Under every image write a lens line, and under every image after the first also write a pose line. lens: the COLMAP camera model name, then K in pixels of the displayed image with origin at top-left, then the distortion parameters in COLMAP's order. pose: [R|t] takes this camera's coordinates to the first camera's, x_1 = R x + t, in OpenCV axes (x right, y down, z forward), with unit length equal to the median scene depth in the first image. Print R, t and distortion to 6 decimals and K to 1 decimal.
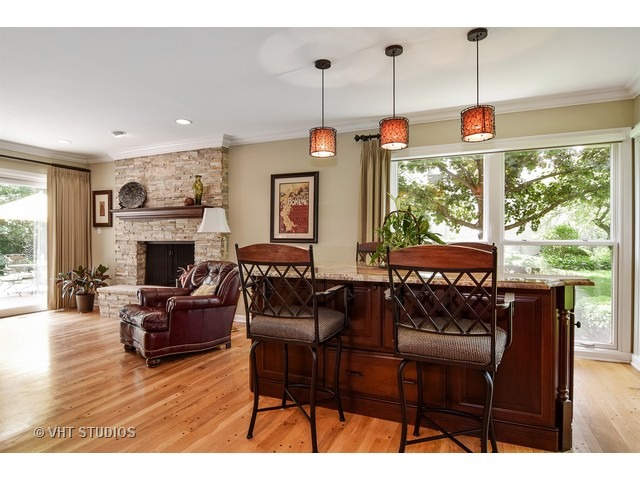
lens RADIAL K [[360.8, 0, 320.9], [0, 360.8, 241.0], [0, 0, 1]] dist [-0.005795, -0.001335]
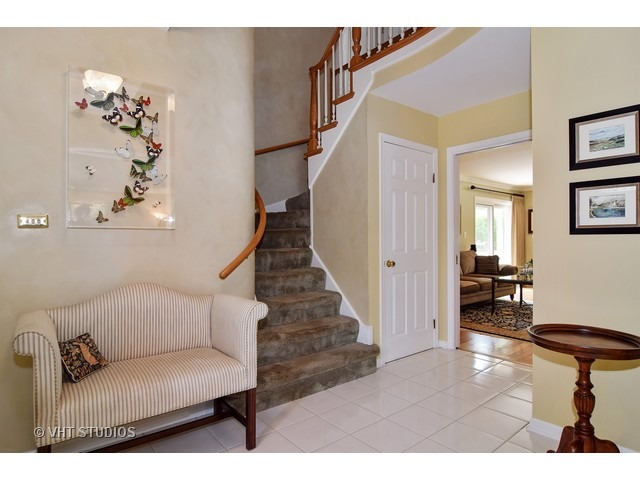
lens RADIAL K [[360.8, 0, 322.1], [0, 360.8, 240.7], [0, 0, 1]] dist [-0.005795, -0.001335]
pose [[0.891602, -0.007064, -0.452765, -0.849390], [0.002915, 0.999947, -0.009861, 0.006487], [0.452810, 0.007473, 0.891575, -0.889899]]
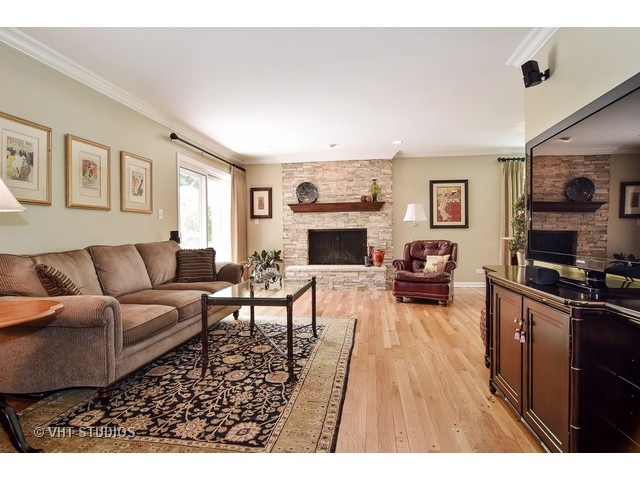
lens RADIAL K [[360.8, 0, 321.1], [0, 360.8, 236.3], [0, 0, 1]] dist [-0.005795, -0.001335]
pose [[0.962386, -0.013247, 0.271362, -0.861176], [0.014742, 0.999885, -0.003474, 0.031024], [-0.271285, 0.007344, 0.962471, -0.226522]]
